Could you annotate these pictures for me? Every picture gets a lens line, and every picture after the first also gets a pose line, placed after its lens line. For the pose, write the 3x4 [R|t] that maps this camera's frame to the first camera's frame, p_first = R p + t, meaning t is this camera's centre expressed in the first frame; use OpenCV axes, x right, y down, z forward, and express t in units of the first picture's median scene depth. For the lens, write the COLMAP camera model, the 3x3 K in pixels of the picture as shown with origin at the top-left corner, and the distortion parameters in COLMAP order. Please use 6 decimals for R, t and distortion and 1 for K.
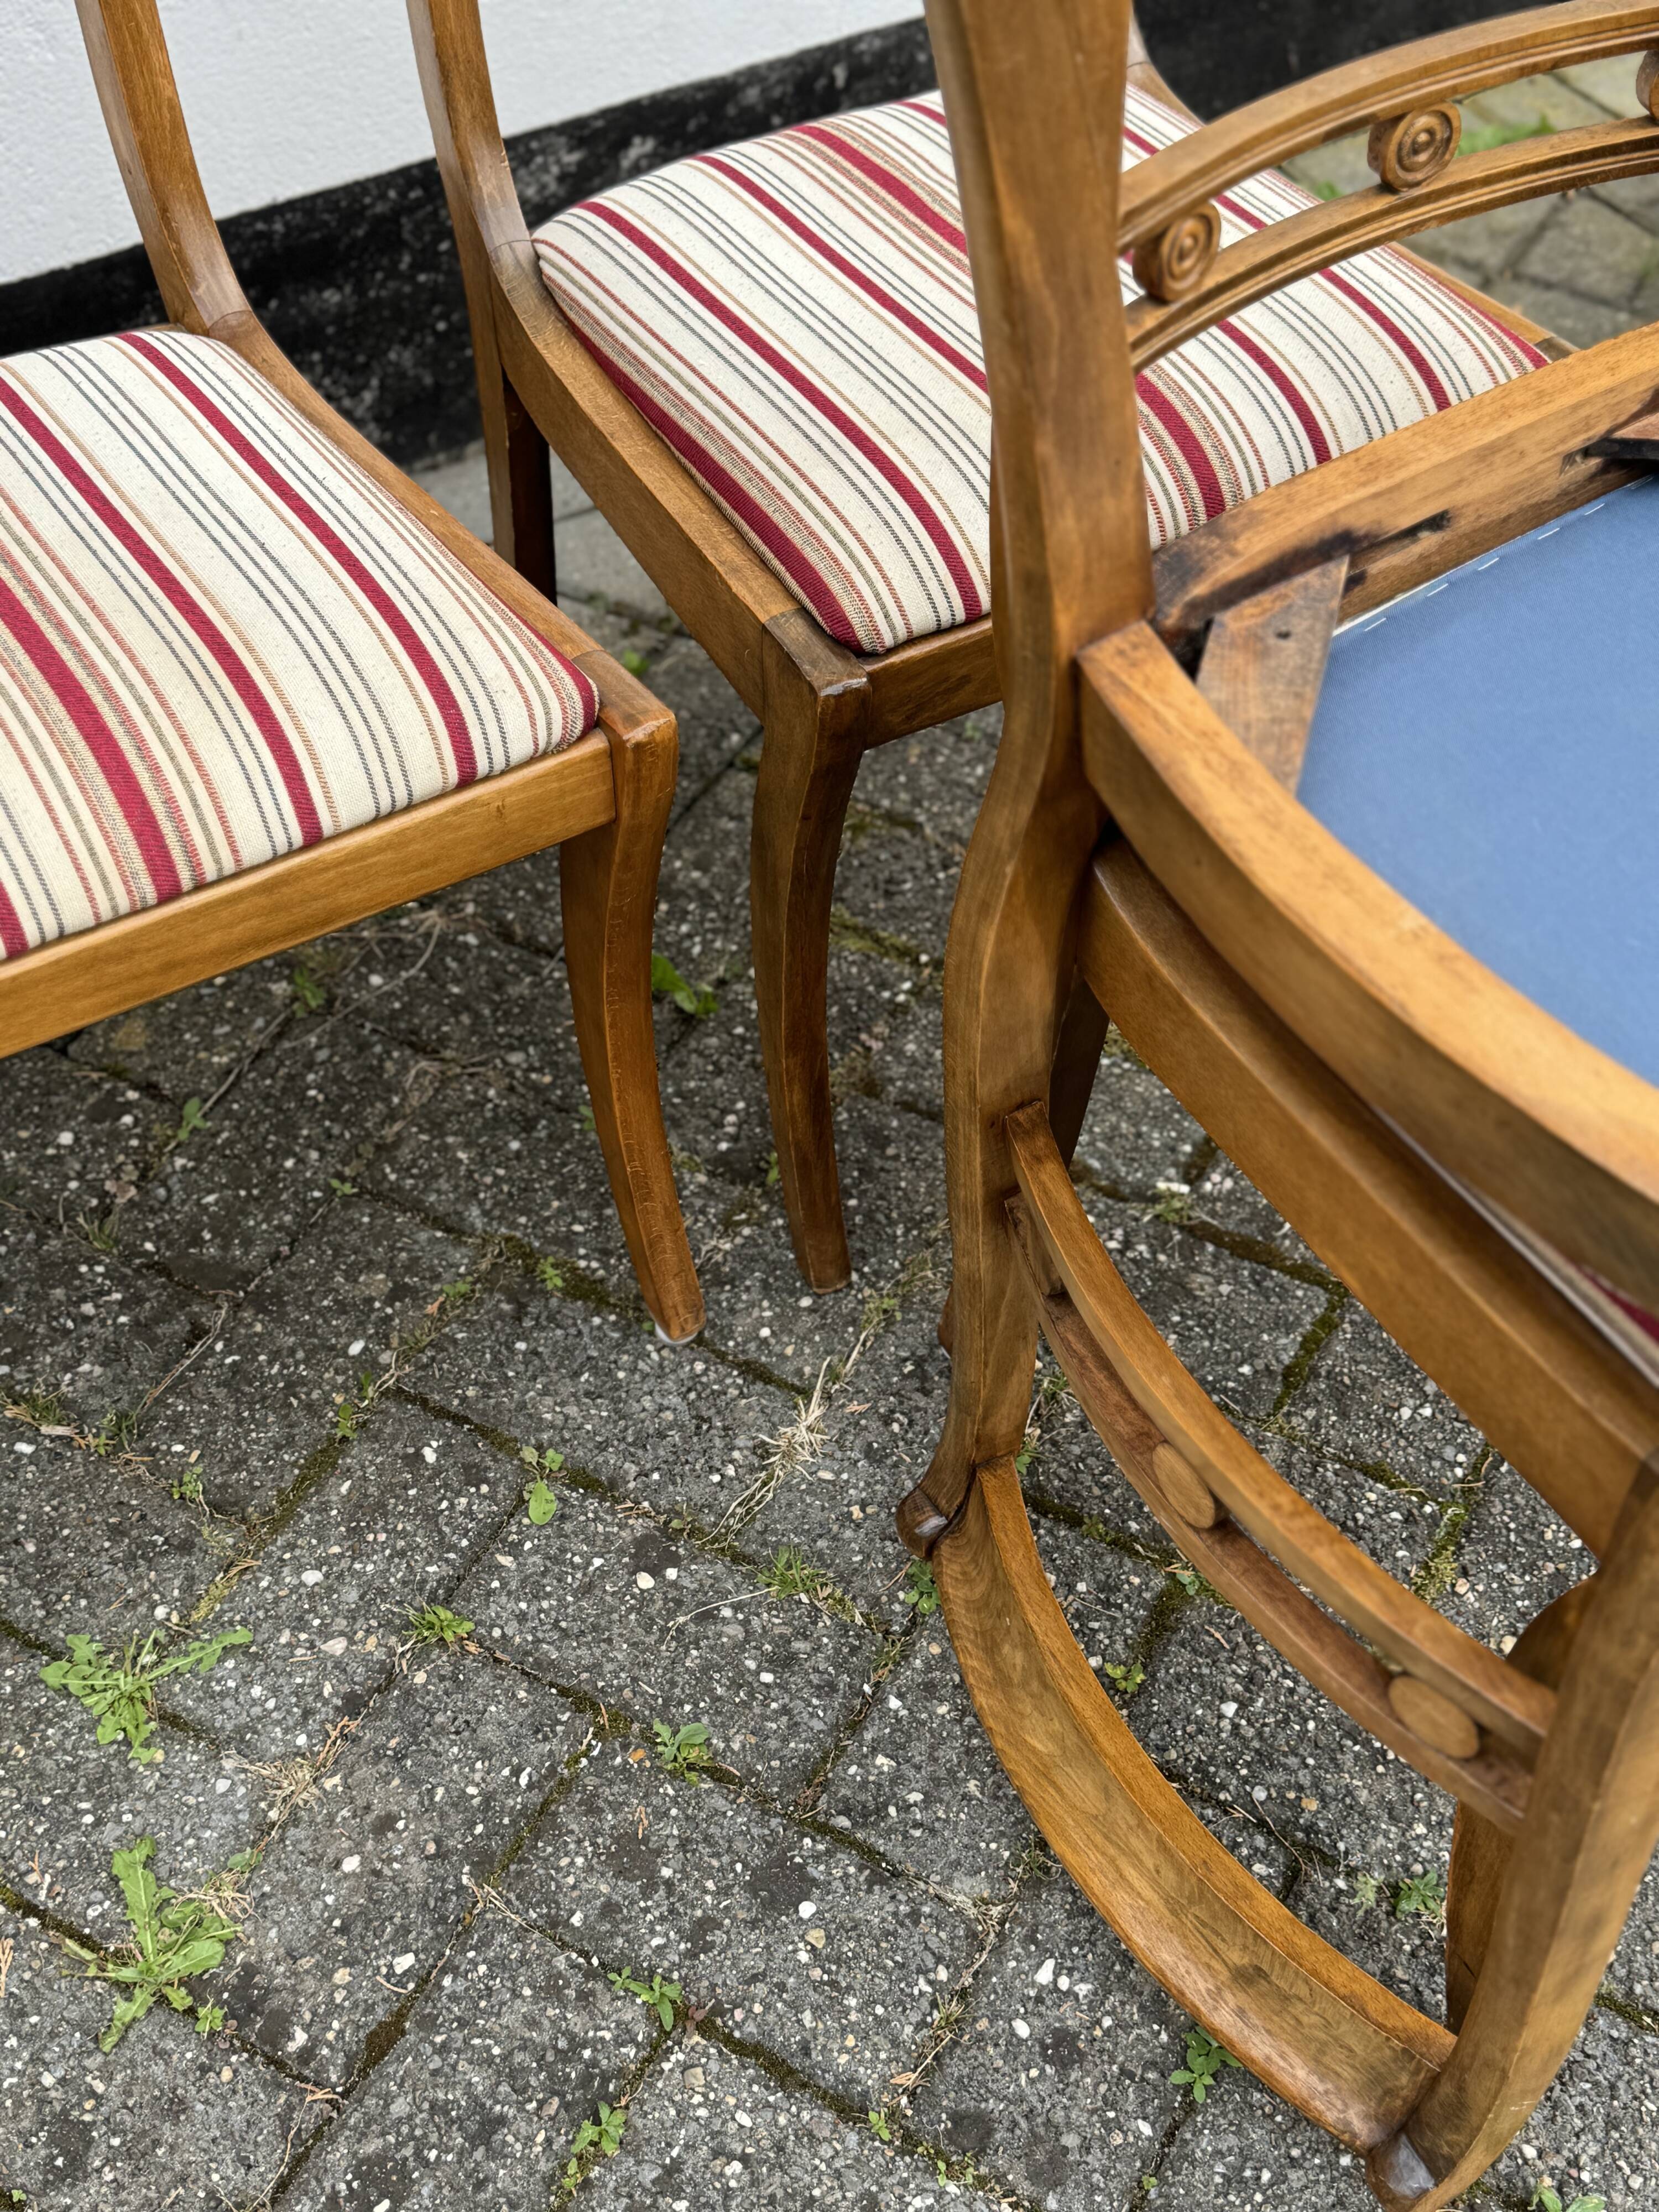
lens RADIAL K [[2606.0, 0, 829.6], [0, 2606.0, 1117.7], [0, 0, 1]] dist [0.108981, 0.000000]
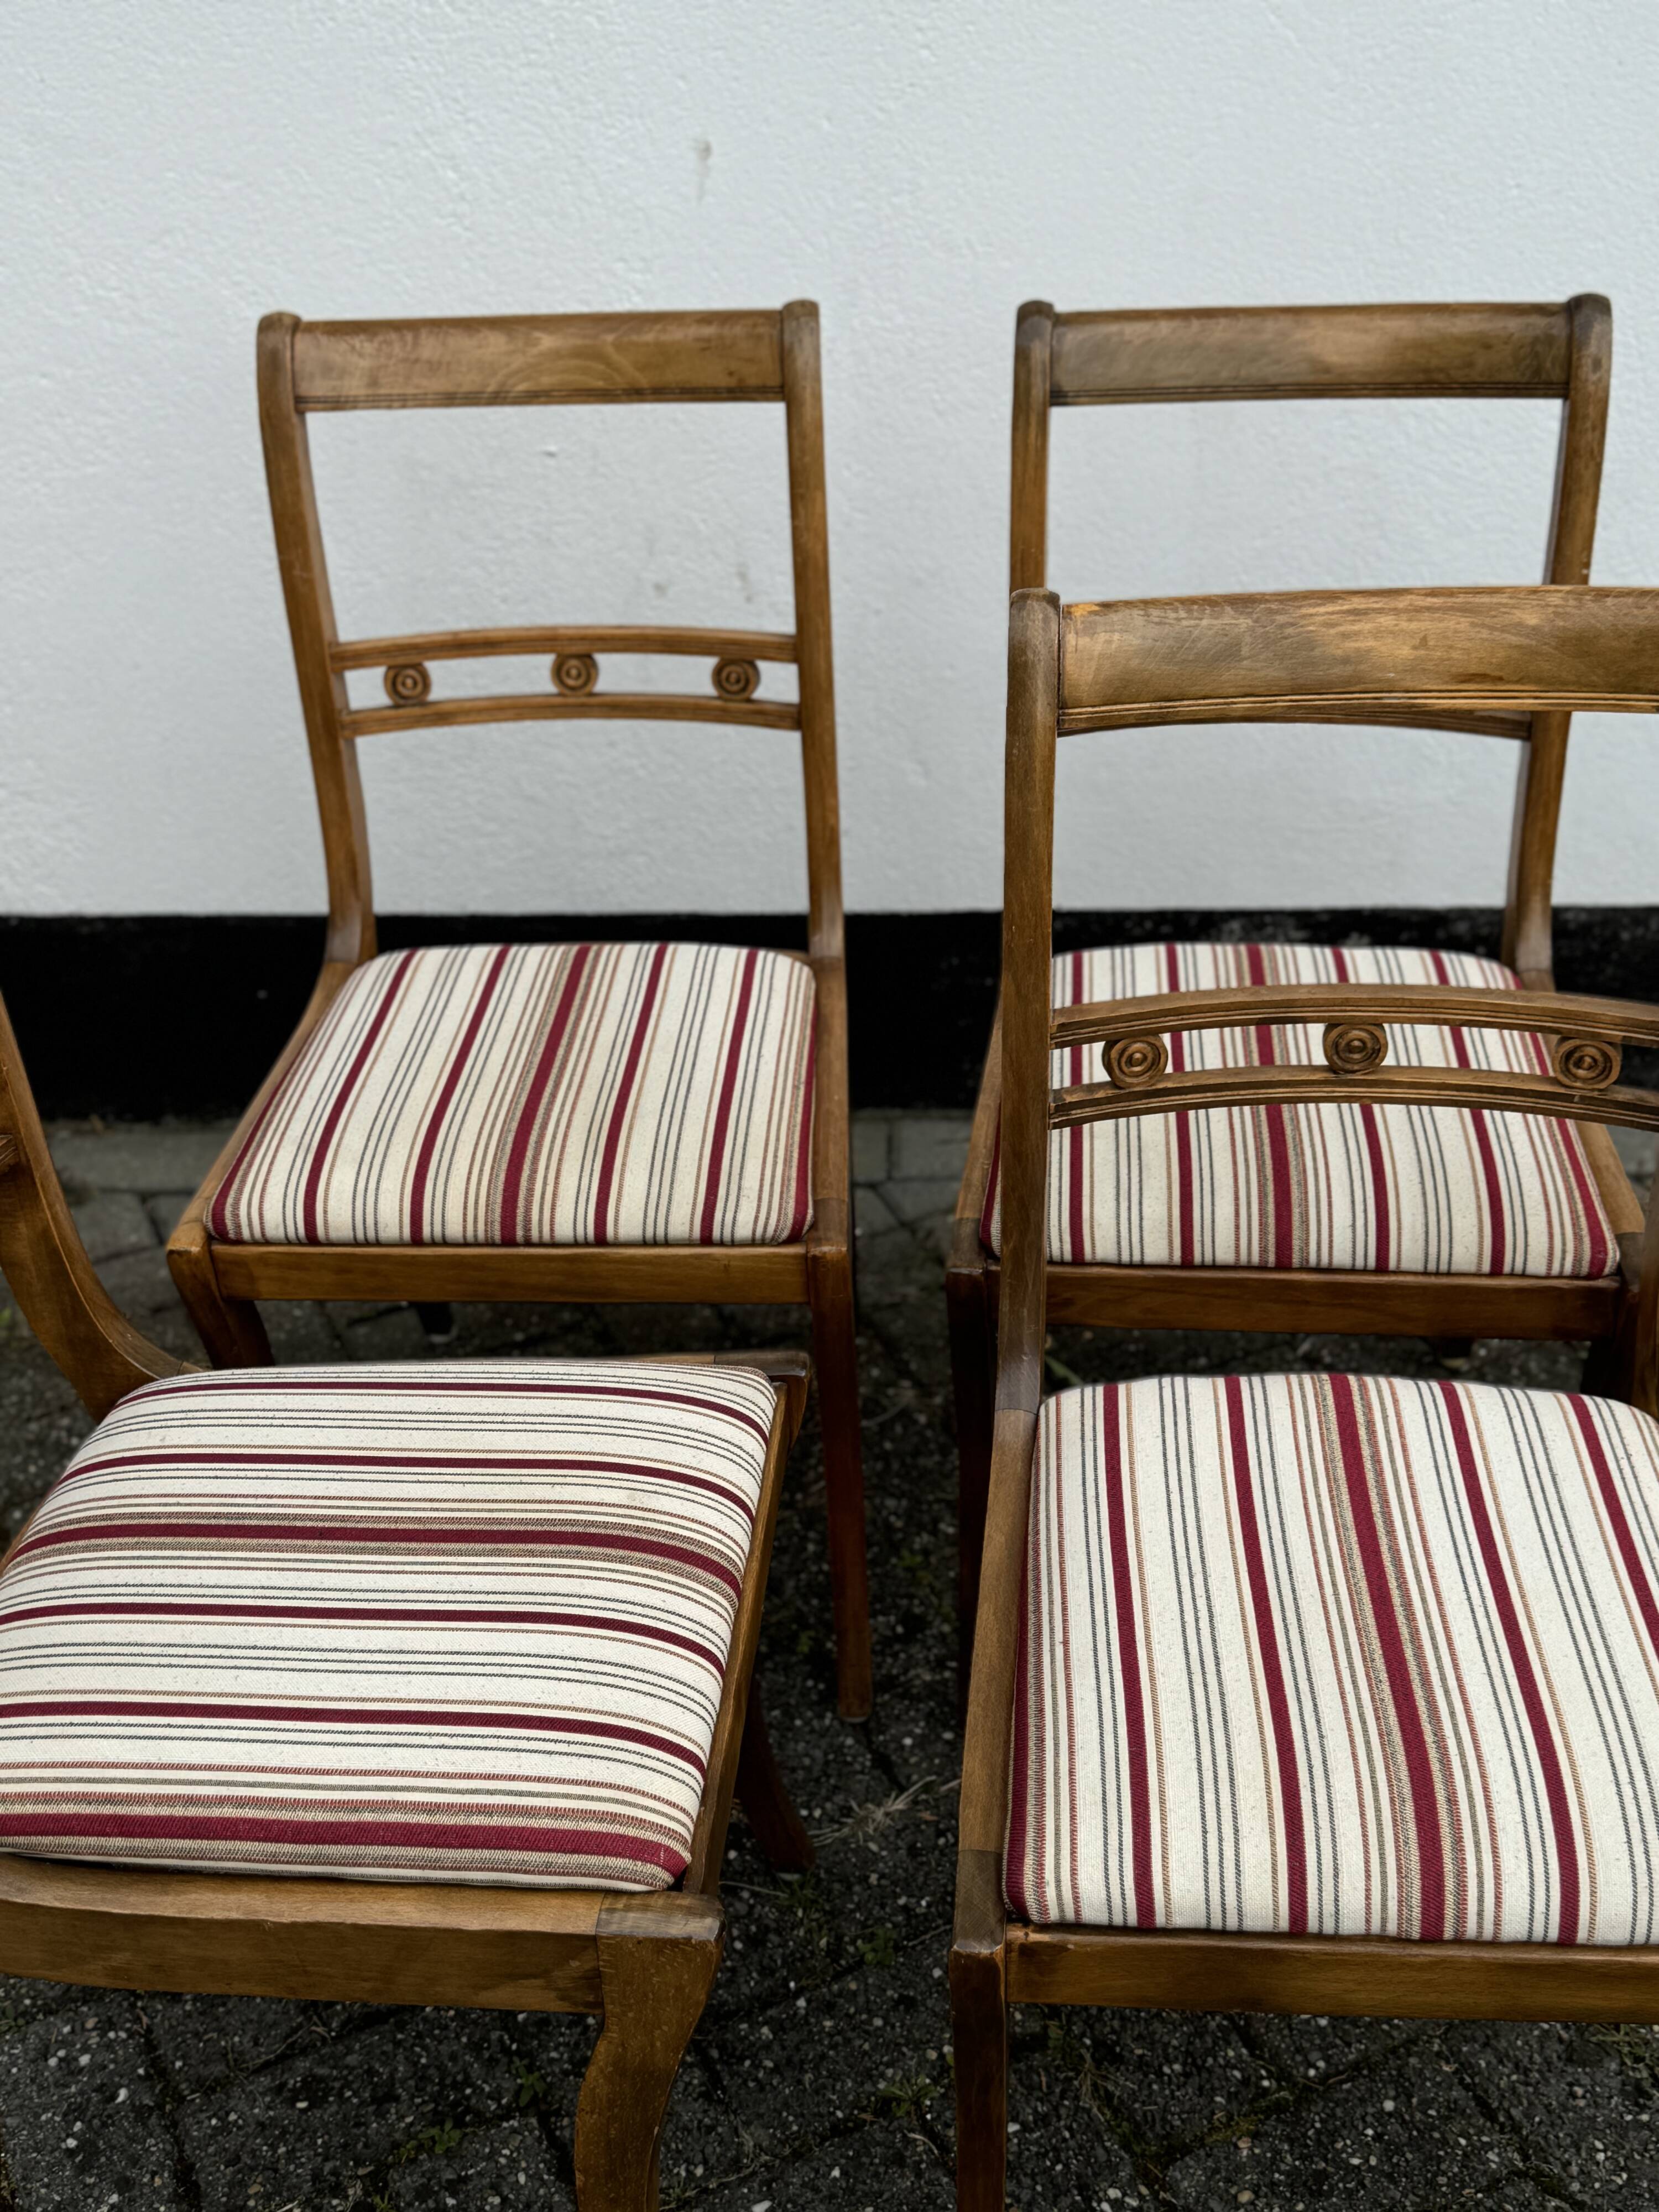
lens RADIAL K [[2606.0, 0, 823.2], [0, 2606.0, 1119.9], [0, 0, 1]] dist [0.108981, 0.000000]
pose [[0.818802, 0.289649, -0.495648, 0.540257], [-0.400551, 0.906744, -0.131816, -0.012375], [0.411245, 0.306463, 0.858462, -0.279291]]
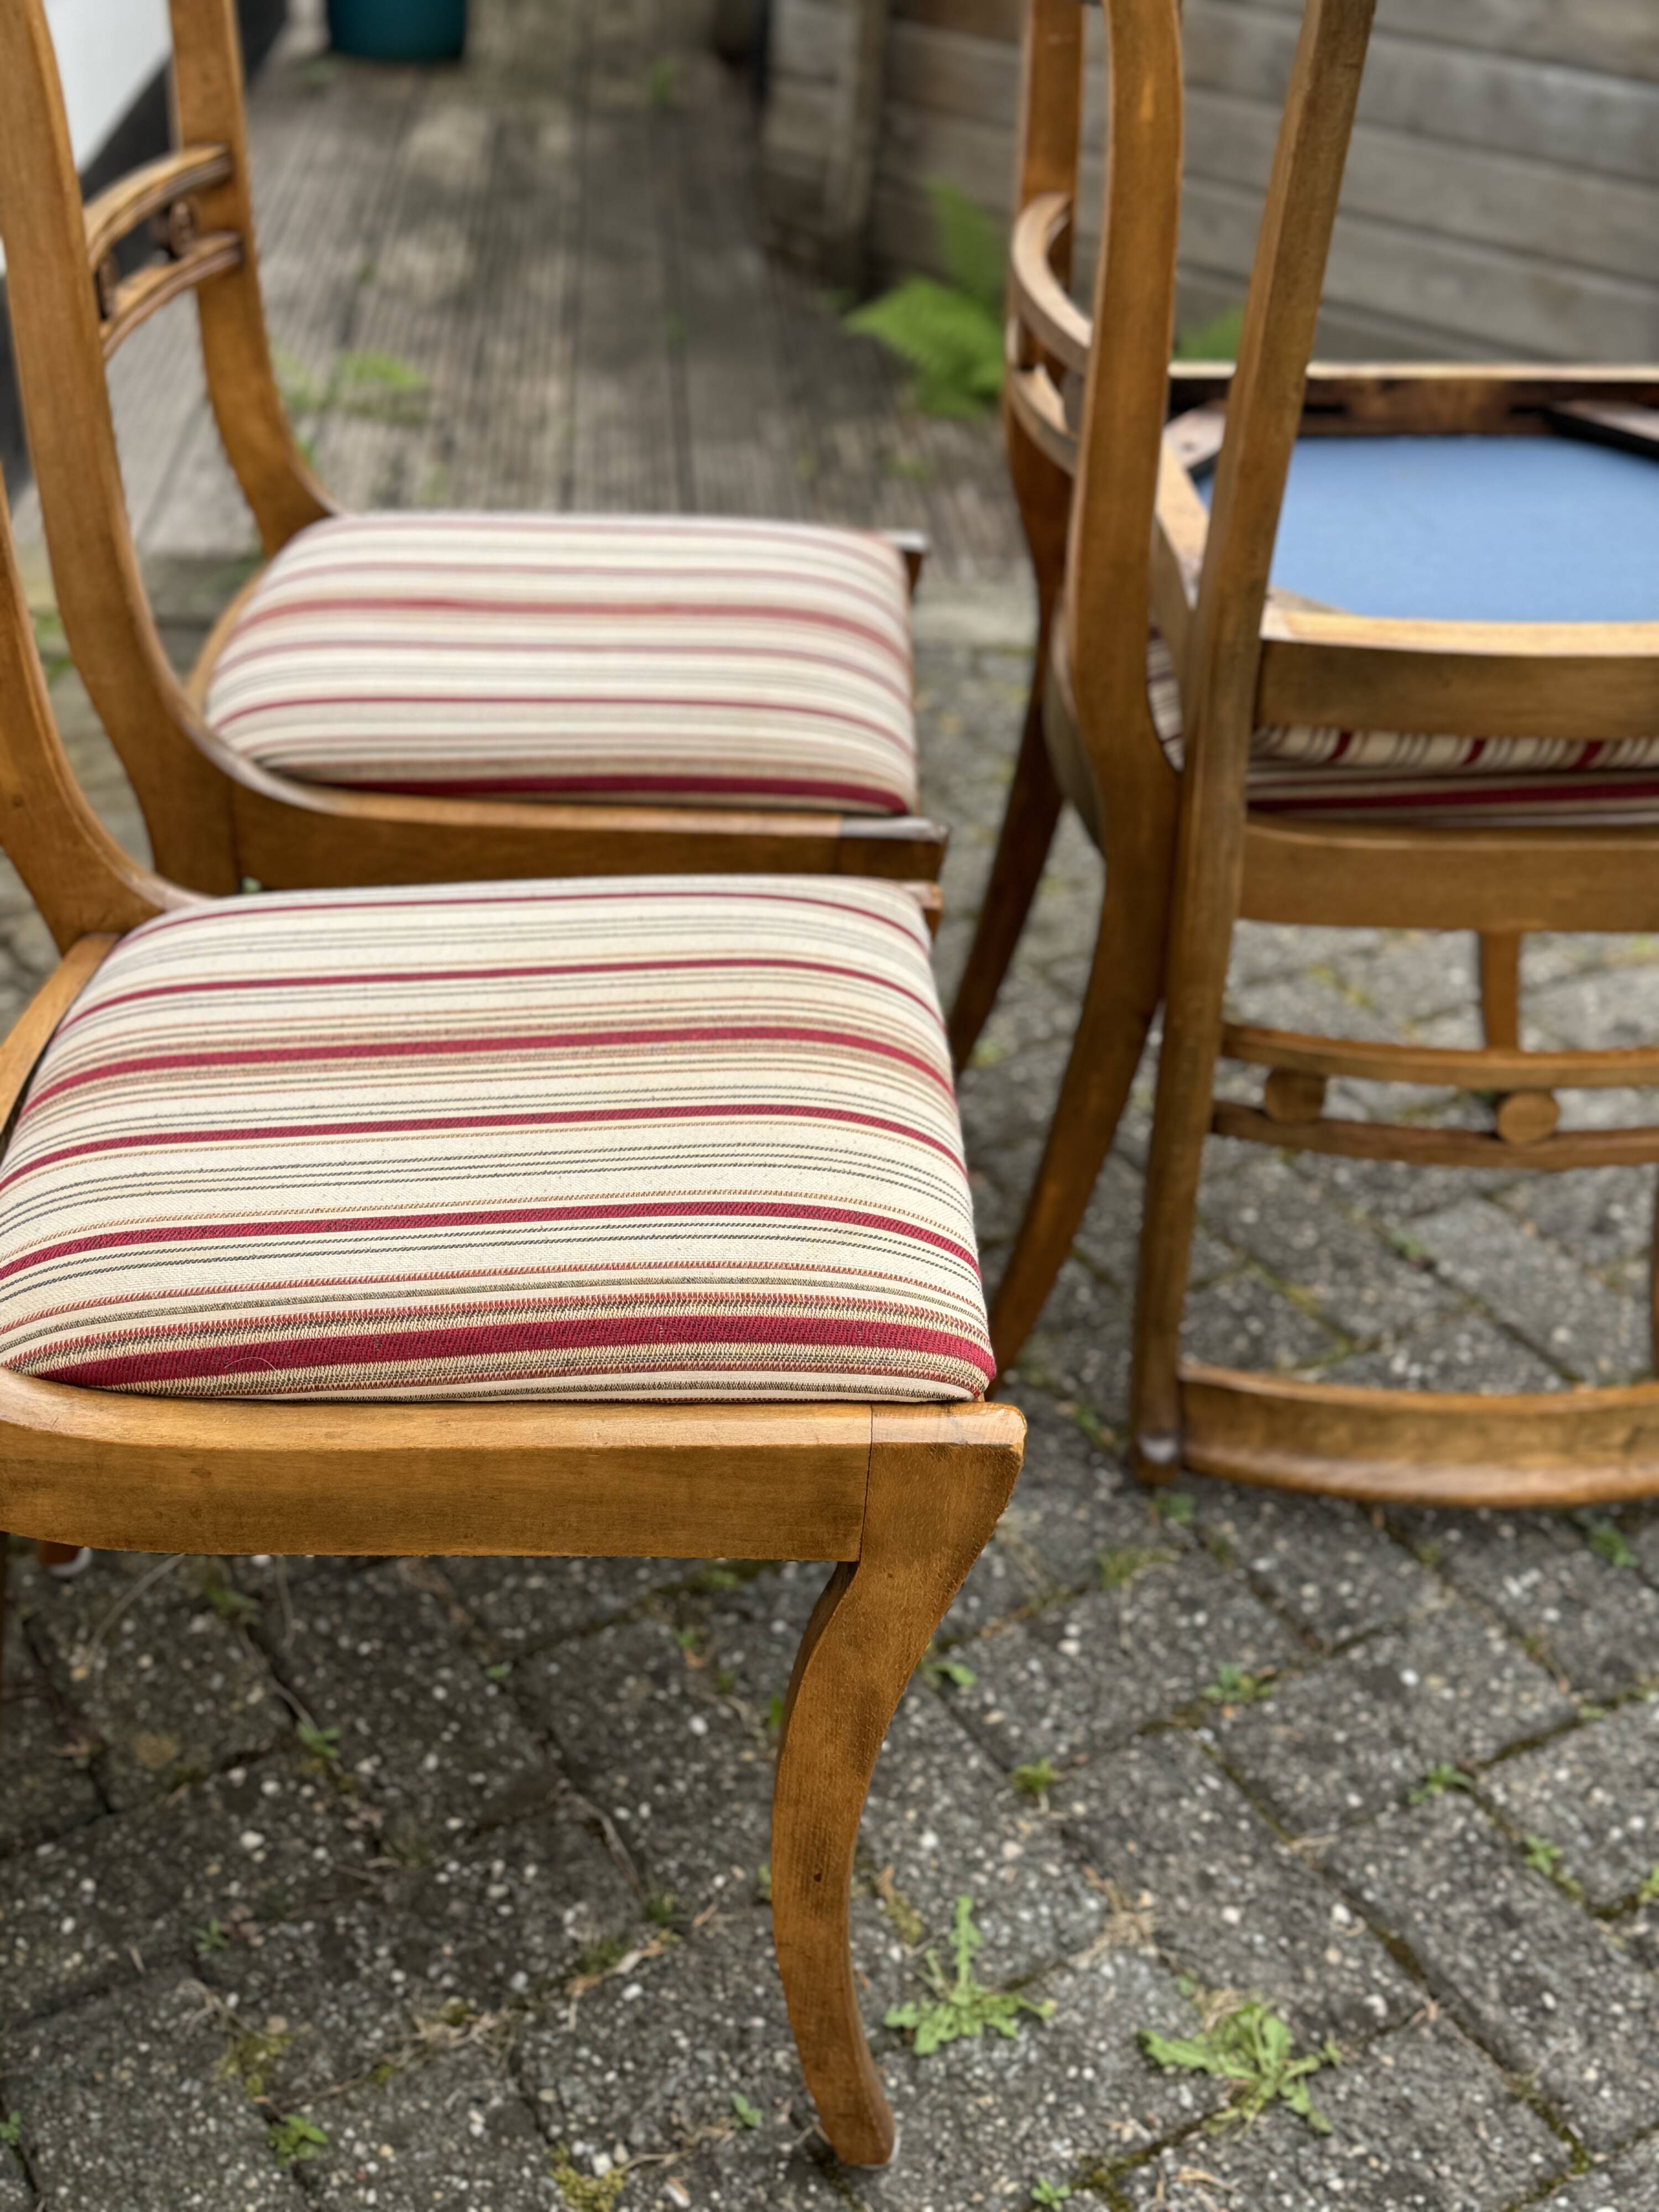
lens RADIAL K [[2579.9, 0, 830.8], [0, 2579.9, 1089.5], [0, 0, 1]] dist [0.098624, 0.000000]
pose [[0.485649, -0.437489, 0.756802, -0.848436], [0.606415, 0.792167, 0.068789, -0.151881], [-0.629608, 0.425528, 0.650015, 0.223578]]
